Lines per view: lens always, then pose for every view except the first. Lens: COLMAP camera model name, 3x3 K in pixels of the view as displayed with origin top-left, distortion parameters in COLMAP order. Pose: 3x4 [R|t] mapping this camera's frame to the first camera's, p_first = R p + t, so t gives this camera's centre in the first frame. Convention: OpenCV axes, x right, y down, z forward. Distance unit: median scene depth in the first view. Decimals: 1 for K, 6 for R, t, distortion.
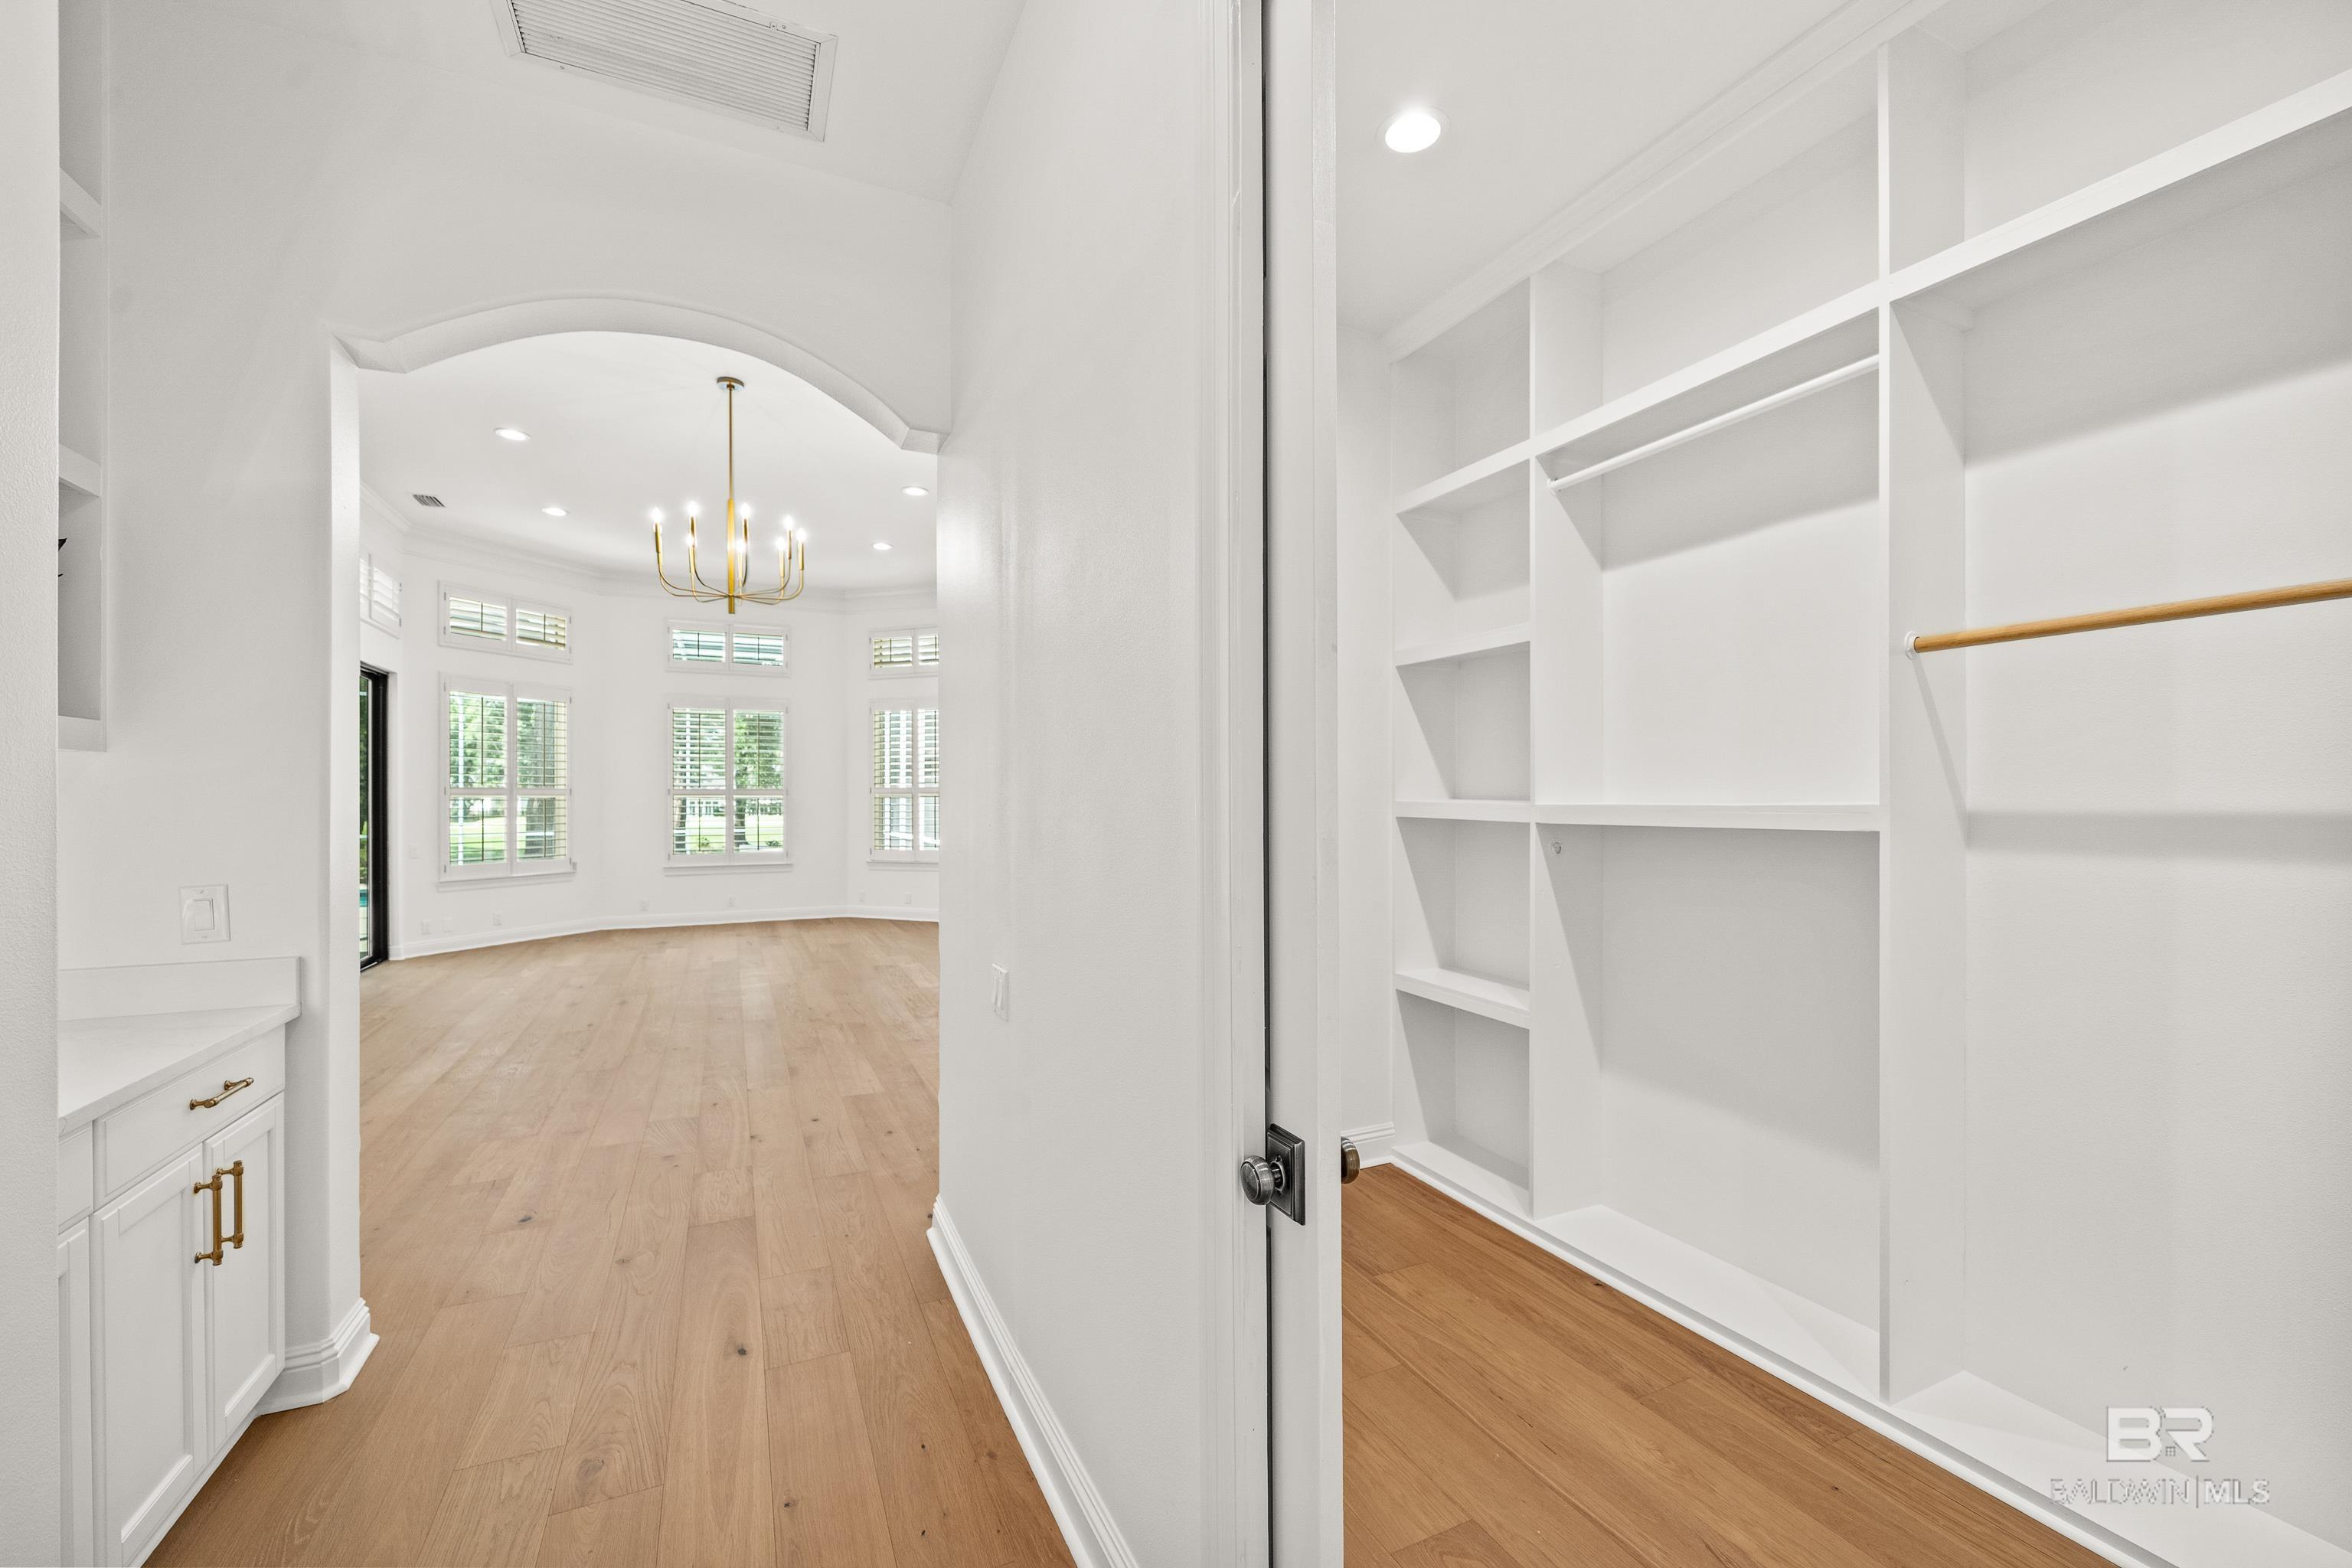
lens RADIAL K [[935.0, 0, 1183.7], [0, 935.0, 790.4], [0, 0, 1]] dist [-0.000890, -0.000051]
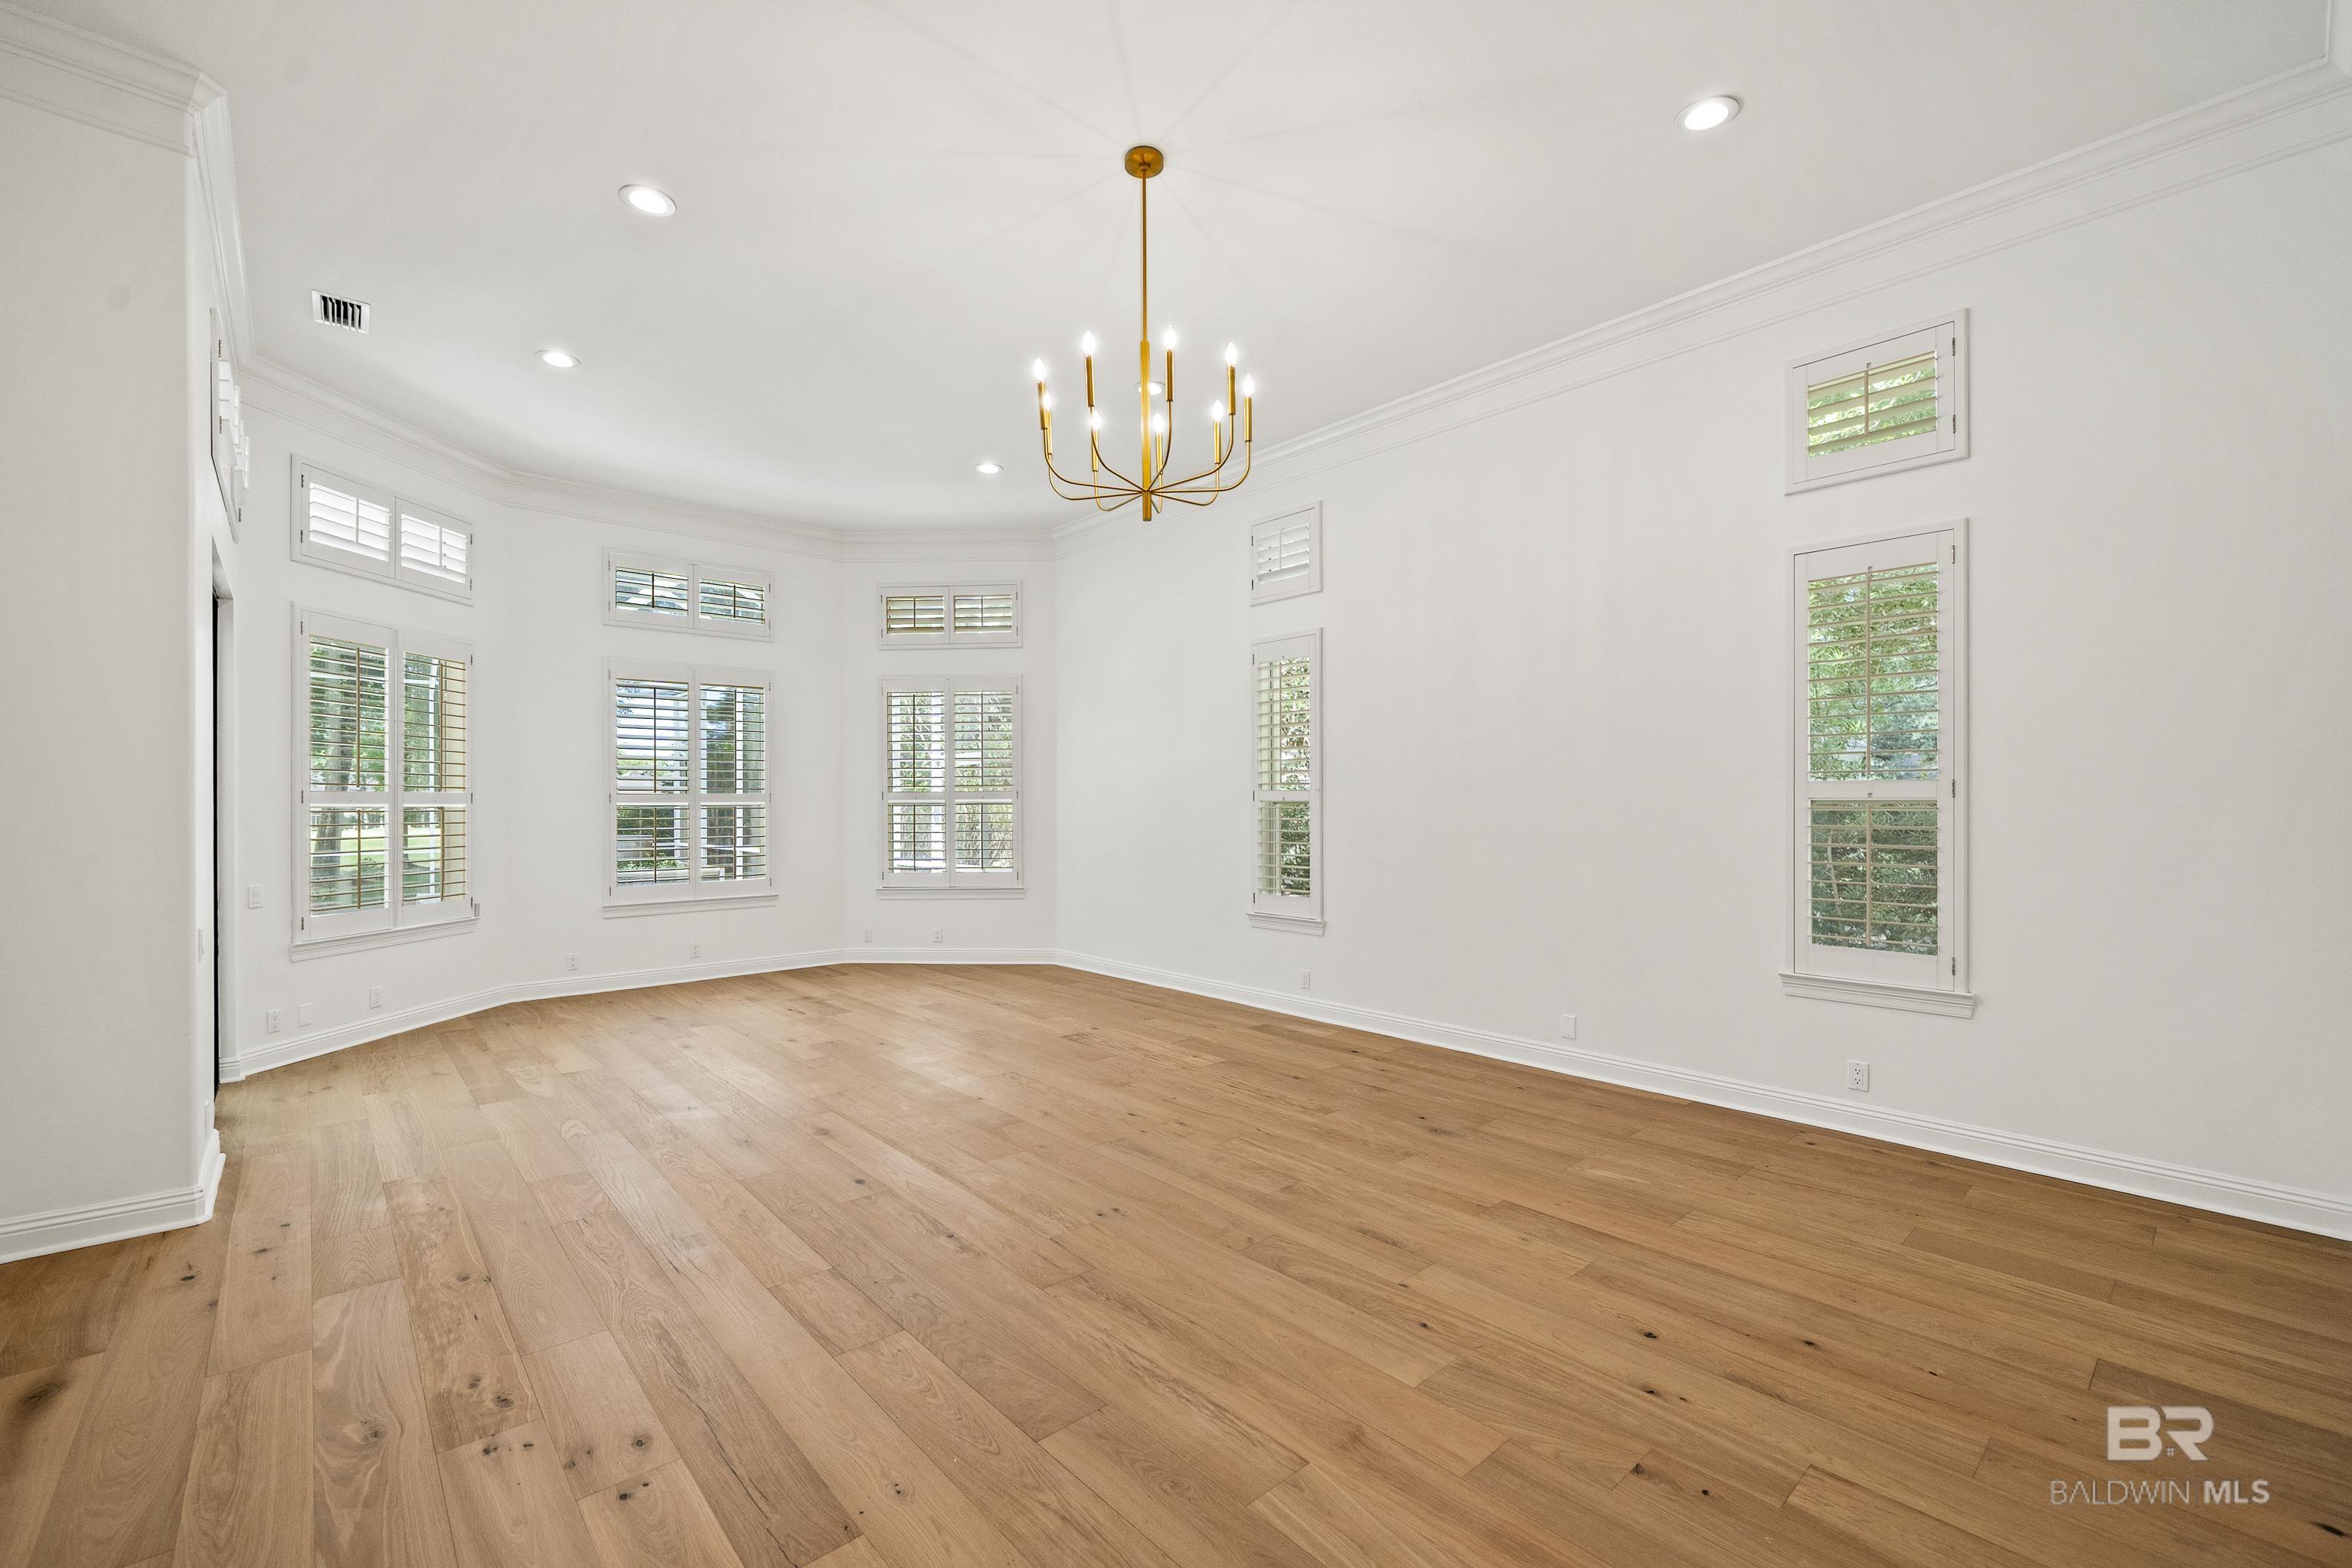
lens RADIAL K [[961.5, 0, 1165.6], [0, 961.5, 798.5], [0, 0, 1]] dist [-0.004416, -0.000353]
pose [[0.960742, -0.003797, 0.277417, -0.453424], [0.002652, 0.999986, 0.004502, -0.001032], [-0.277430, -0.003590, 0.960739, 0.253707]]
